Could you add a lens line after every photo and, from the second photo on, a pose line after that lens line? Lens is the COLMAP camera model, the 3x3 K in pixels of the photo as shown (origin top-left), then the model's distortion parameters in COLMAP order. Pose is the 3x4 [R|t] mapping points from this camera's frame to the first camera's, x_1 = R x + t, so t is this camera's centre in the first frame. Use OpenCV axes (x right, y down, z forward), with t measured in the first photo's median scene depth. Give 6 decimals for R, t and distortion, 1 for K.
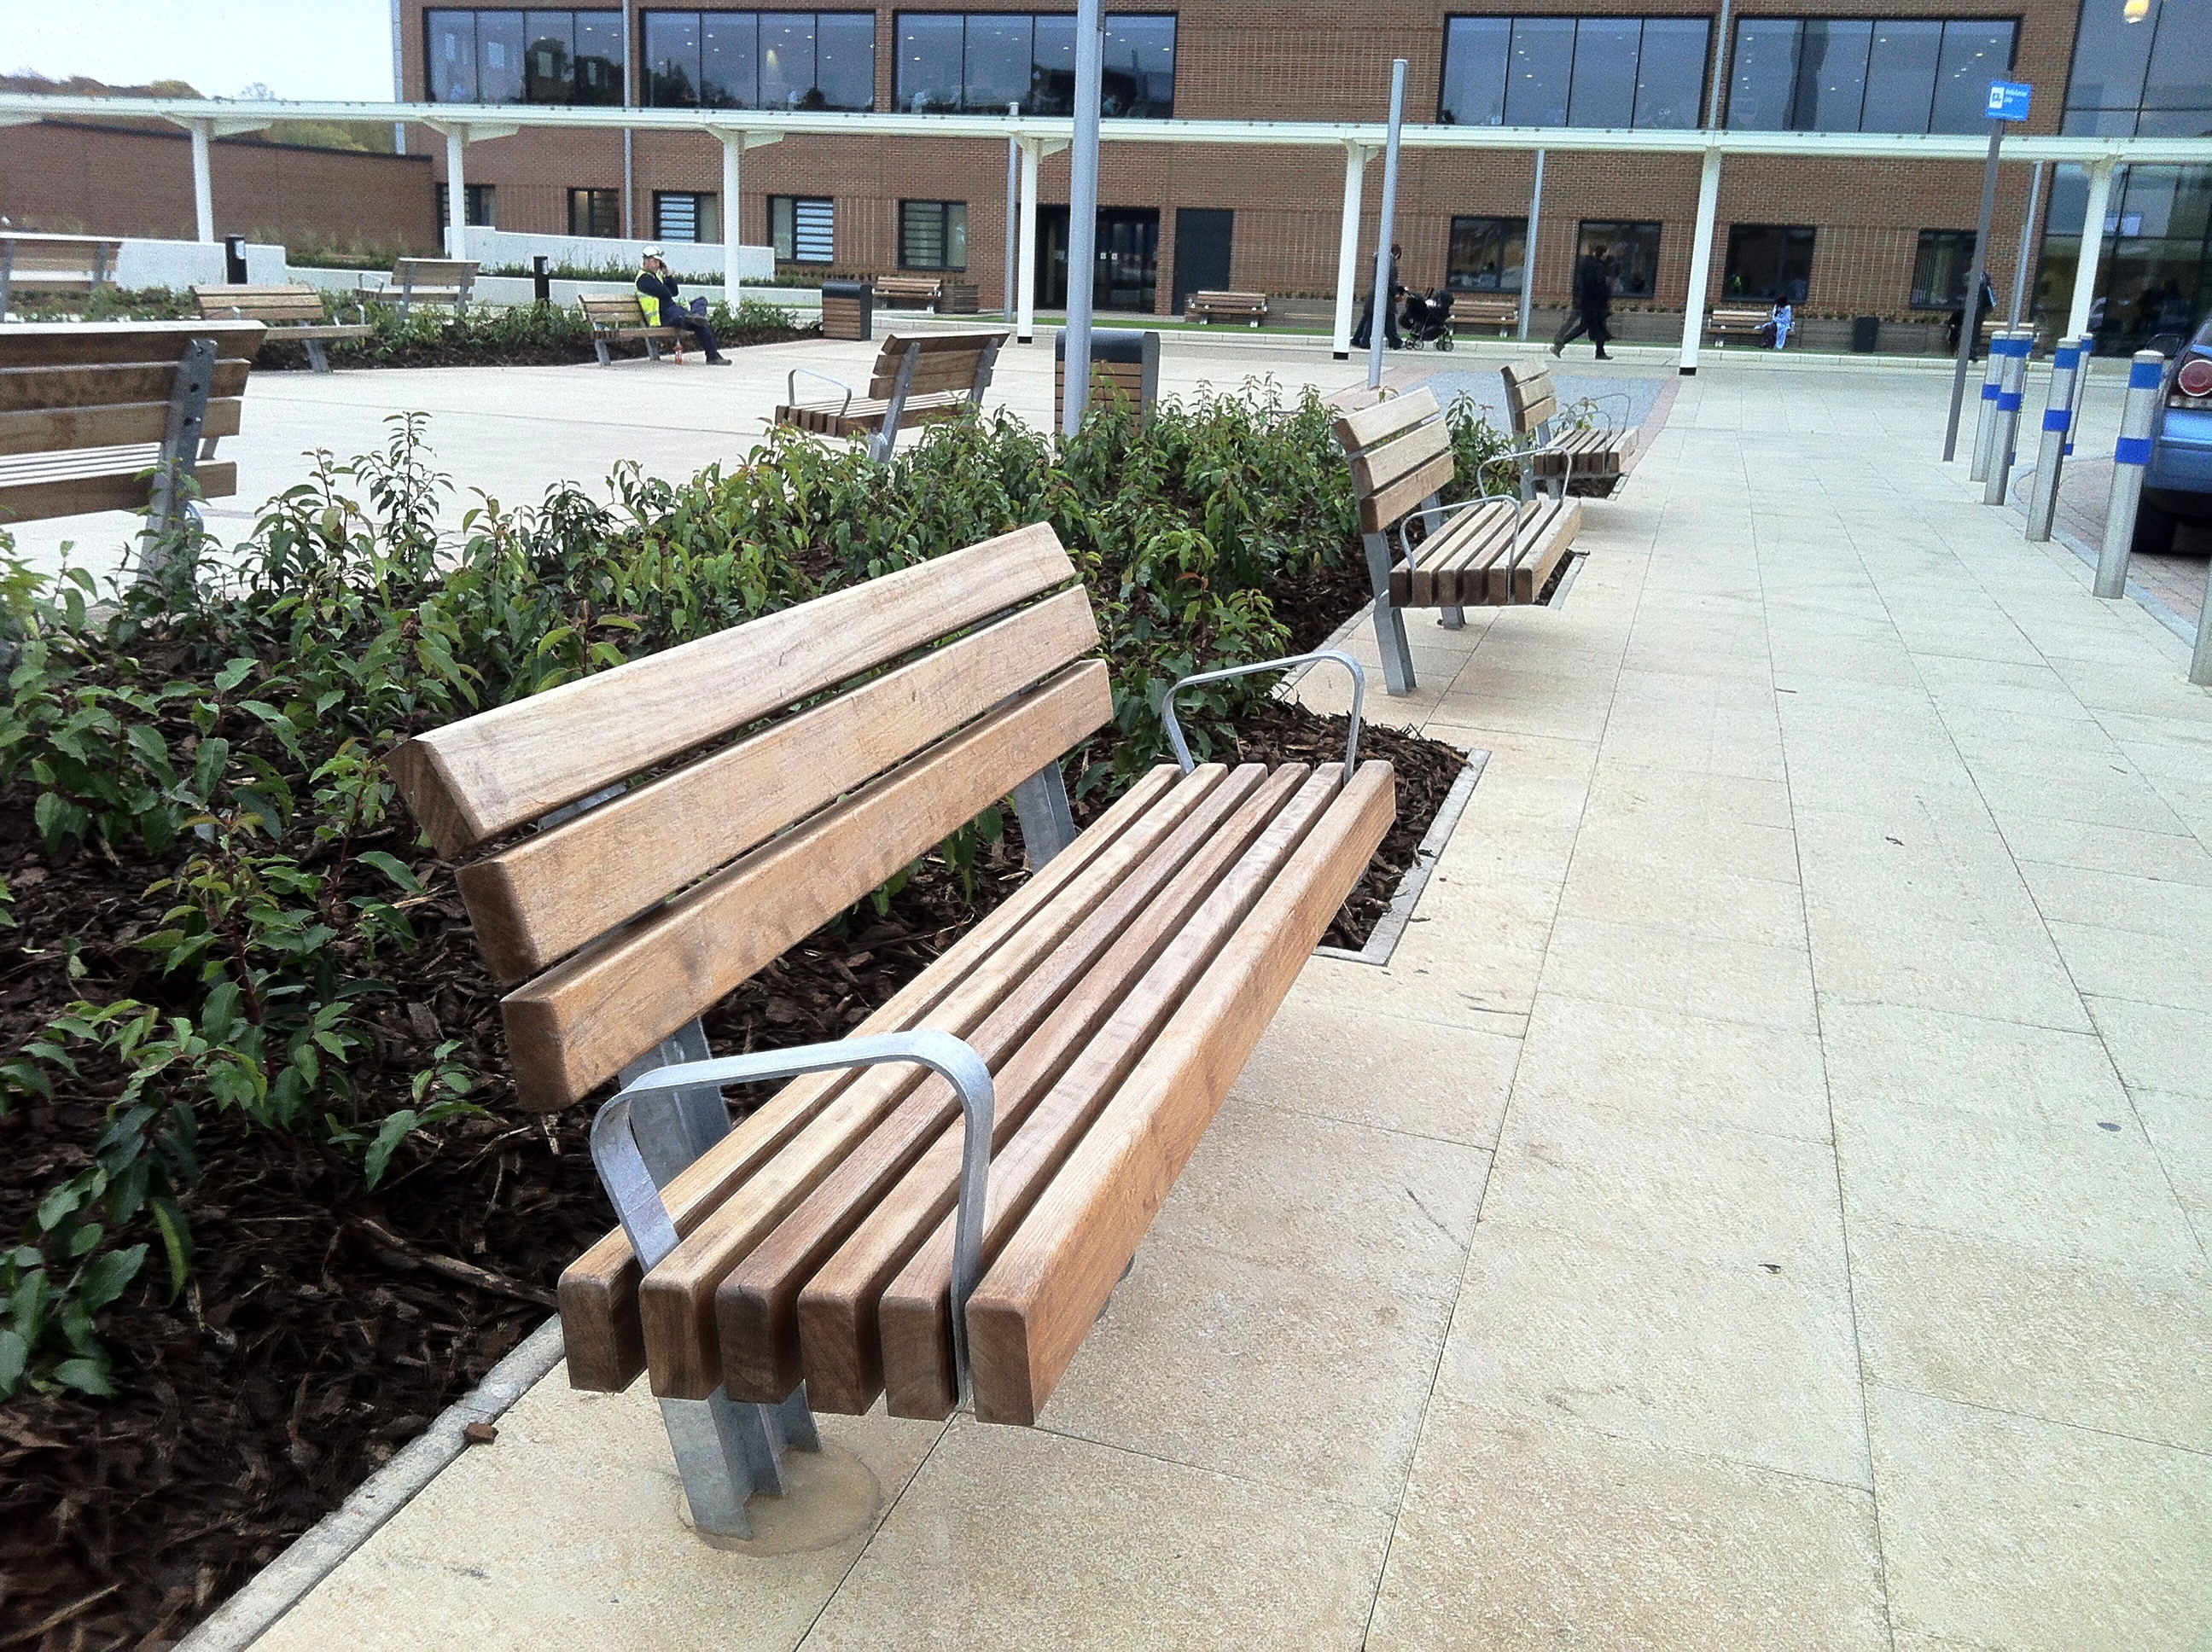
lens RADIAL K [[1922.2, 0, 1106.1], [0, 1922.2, 721.8], [0, 0, 1]] dist [0.162532, -0.274617]
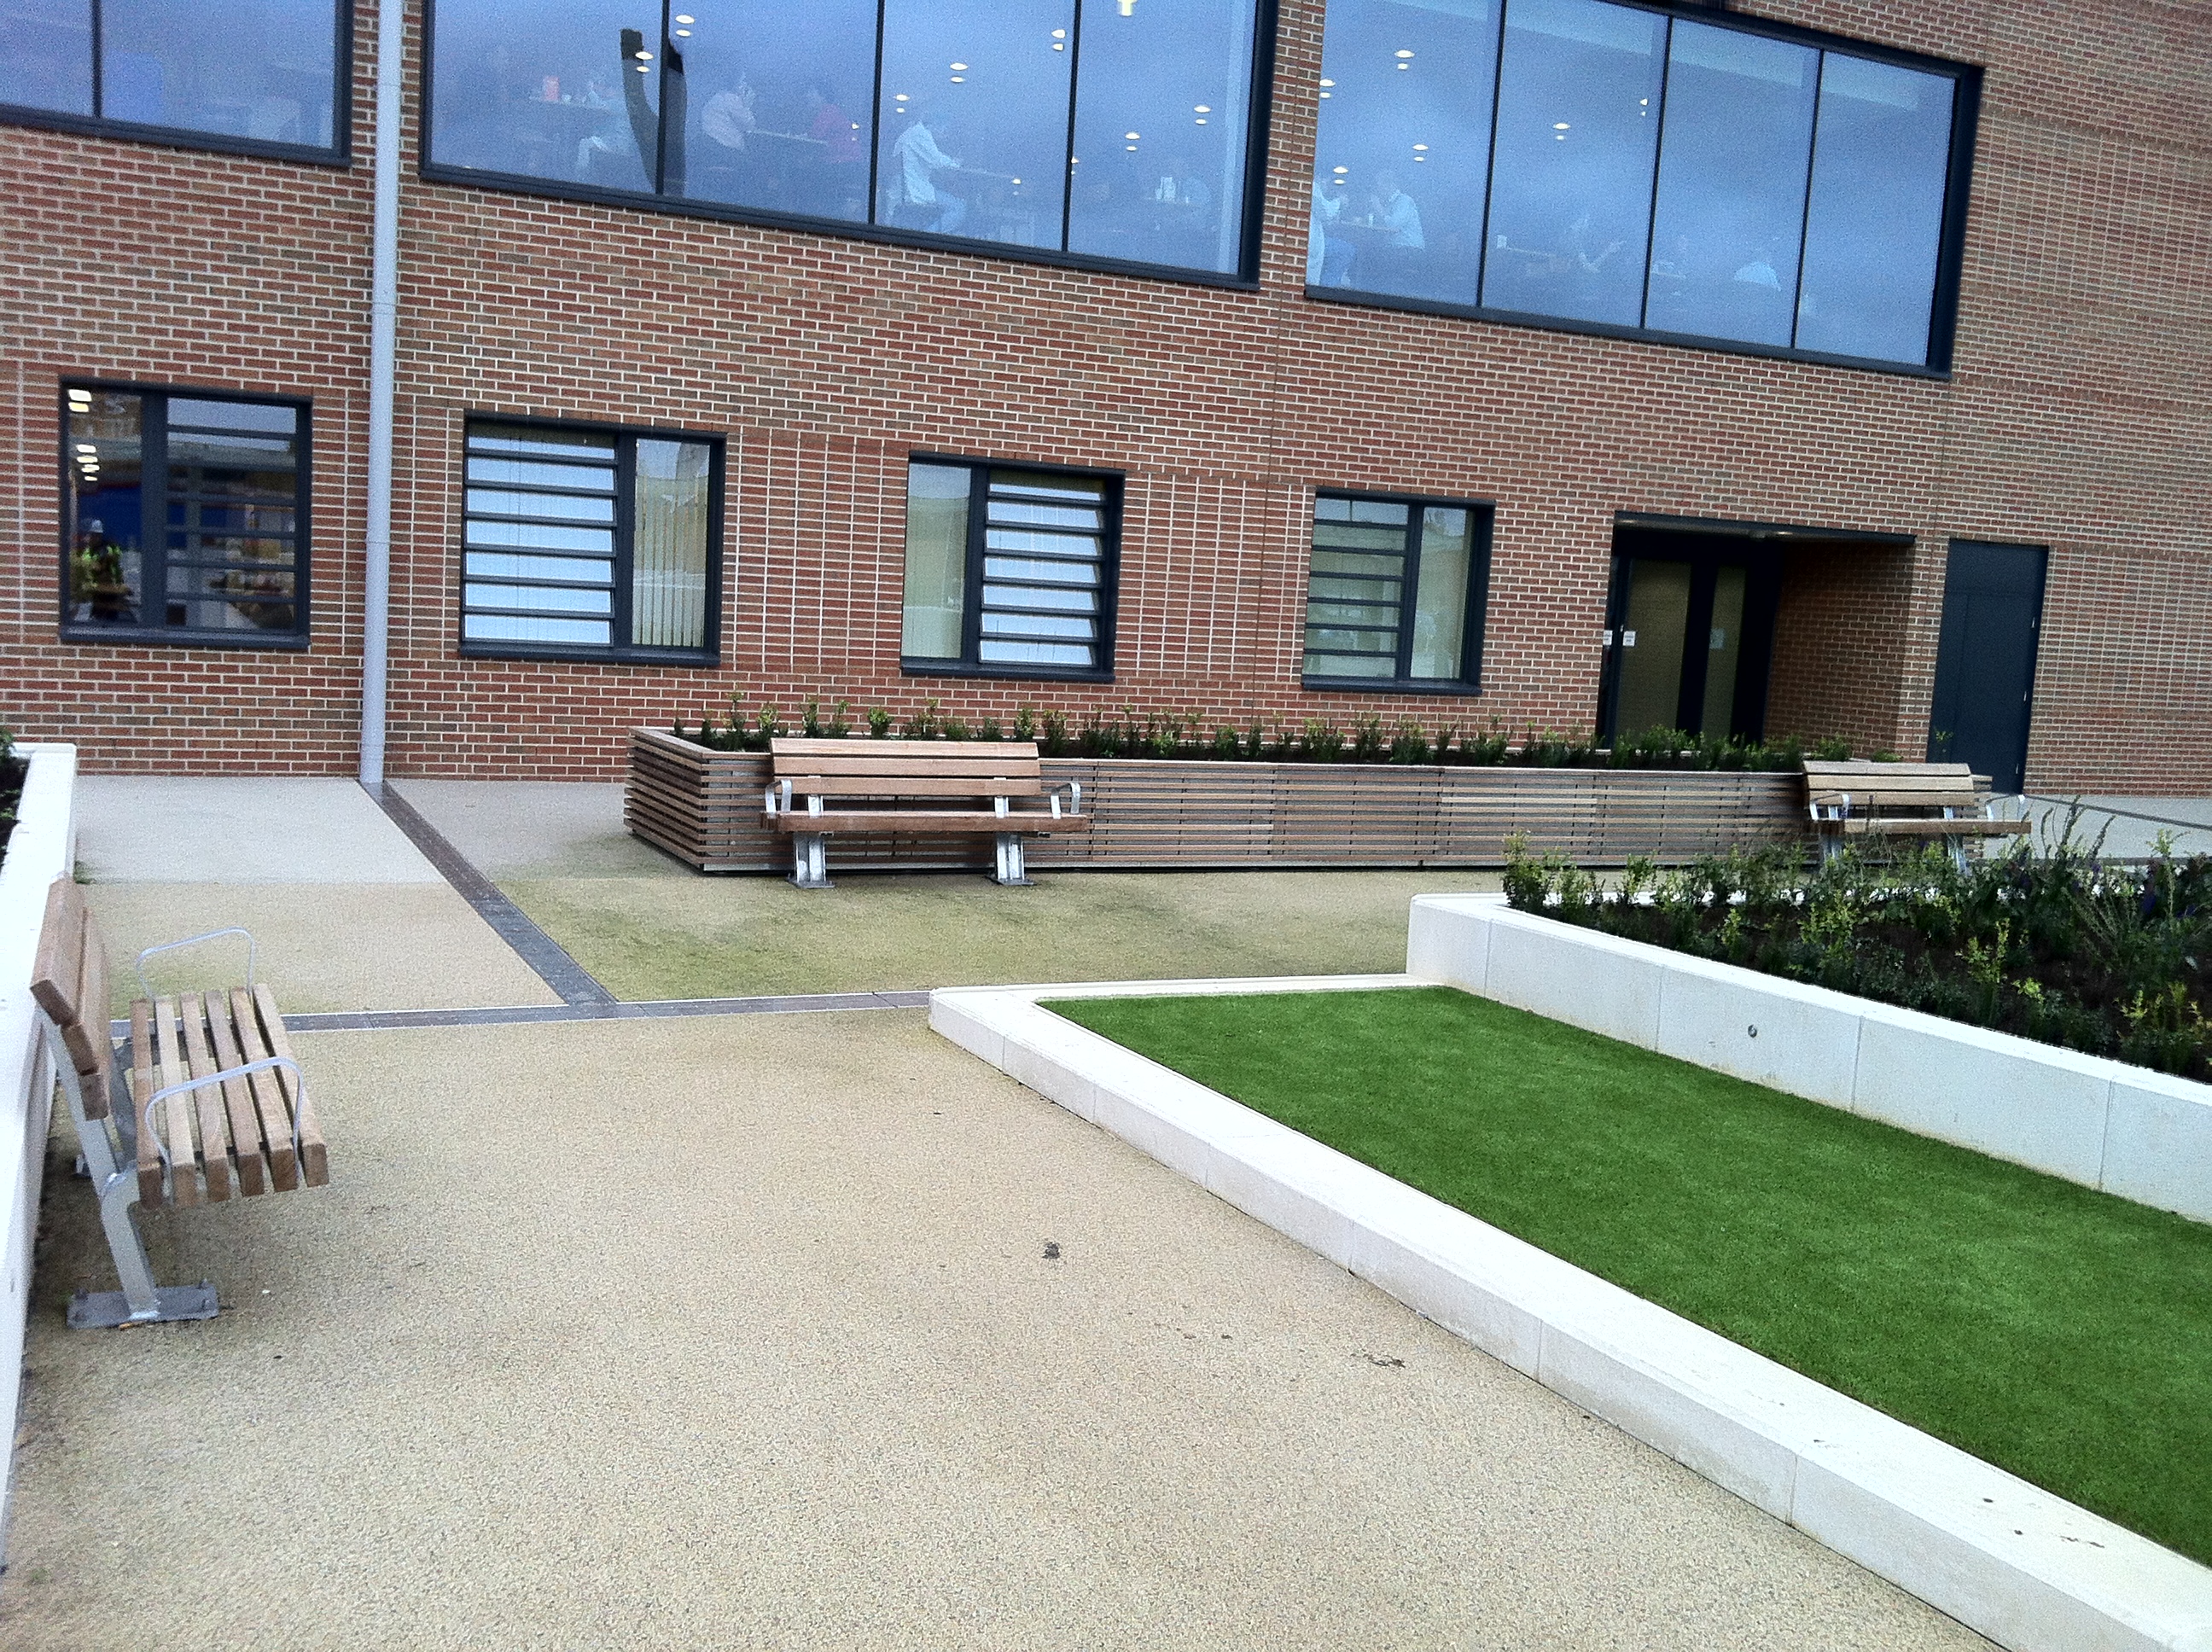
lens RADIAL K [[1819.5, 0, 937.9], [0, 1819.5, 826.9], [0, 0, 1]] dist [0.099303, -0.076365]
pose [[0.756406, -0.078689, 0.649352, -2.593513], [0.120027, 0.992578, -0.019533, -1.503849], [-0.642996, 0.092714, 0.760237, 5.718409]]
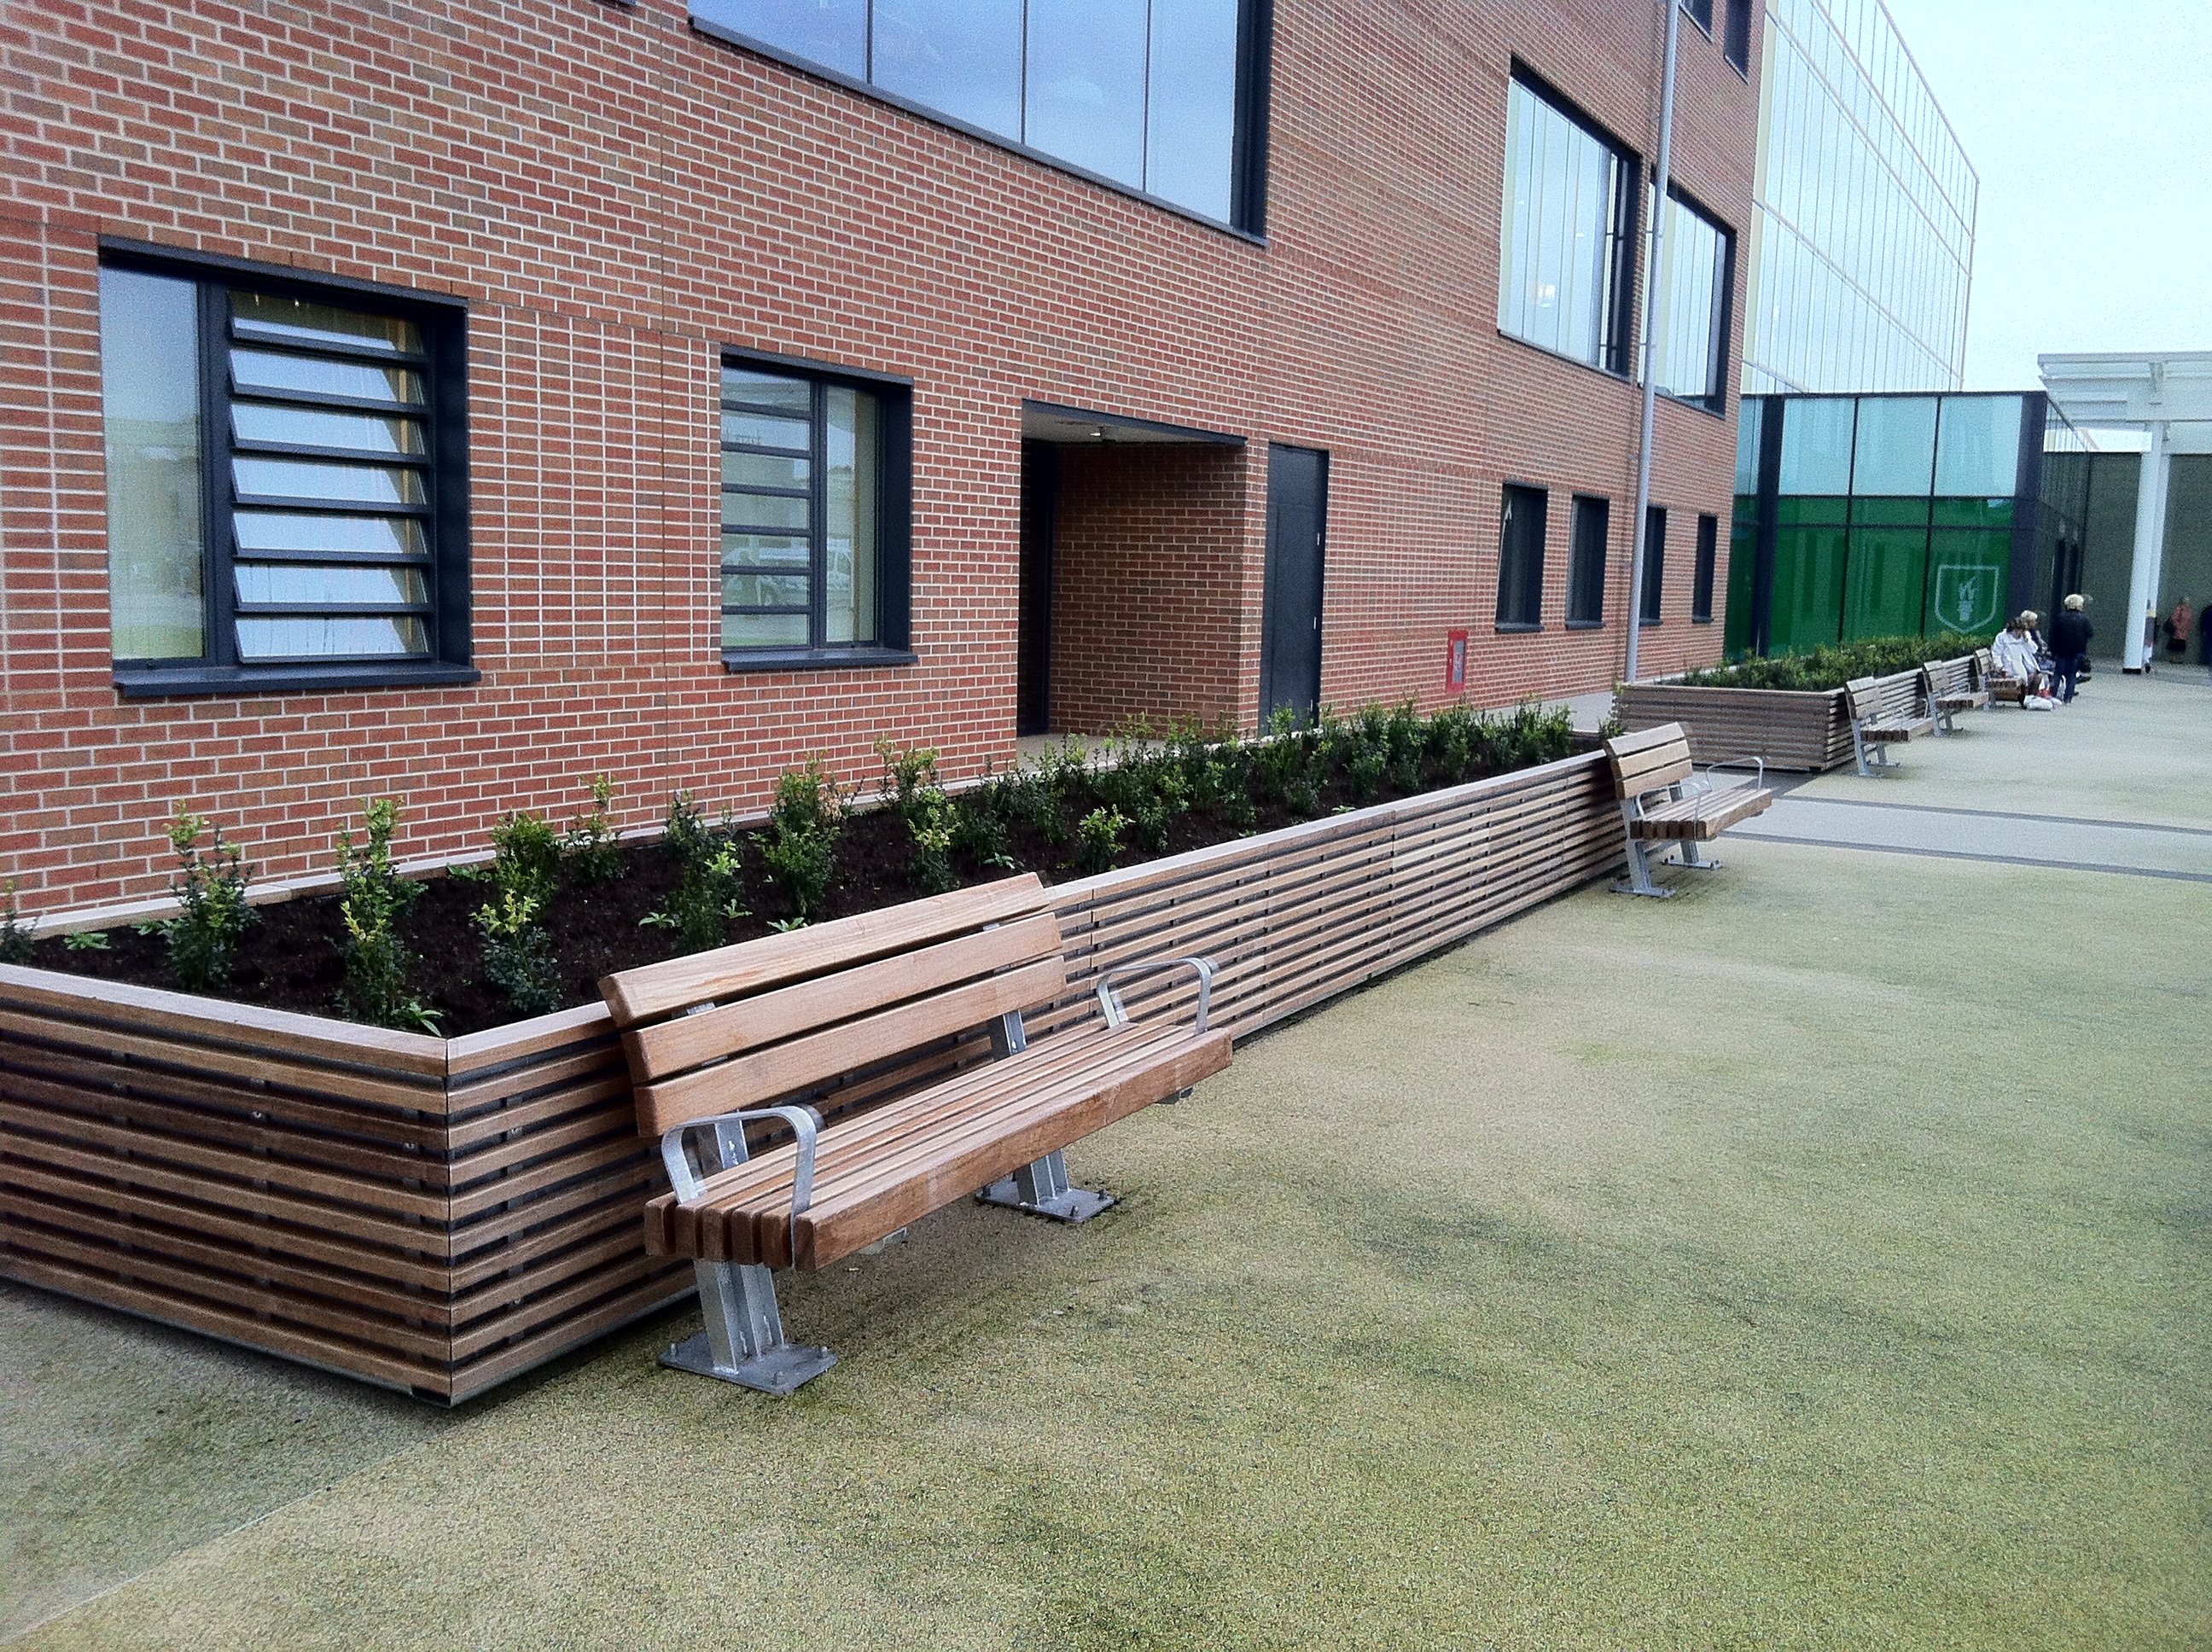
lens RADIAL K [[2081.6, 0, 1036.2], [0, 2081.6, 828.9], [0, 0, 1]] dist [0.079025, -0.206762]
pose [[0.189642, -0.154986, 0.969544, -2.301353], [0.200202, 0.972821, 0.116351, -1.684505], [-0.961226, 0.172040, 0.215516, 6.577572]]
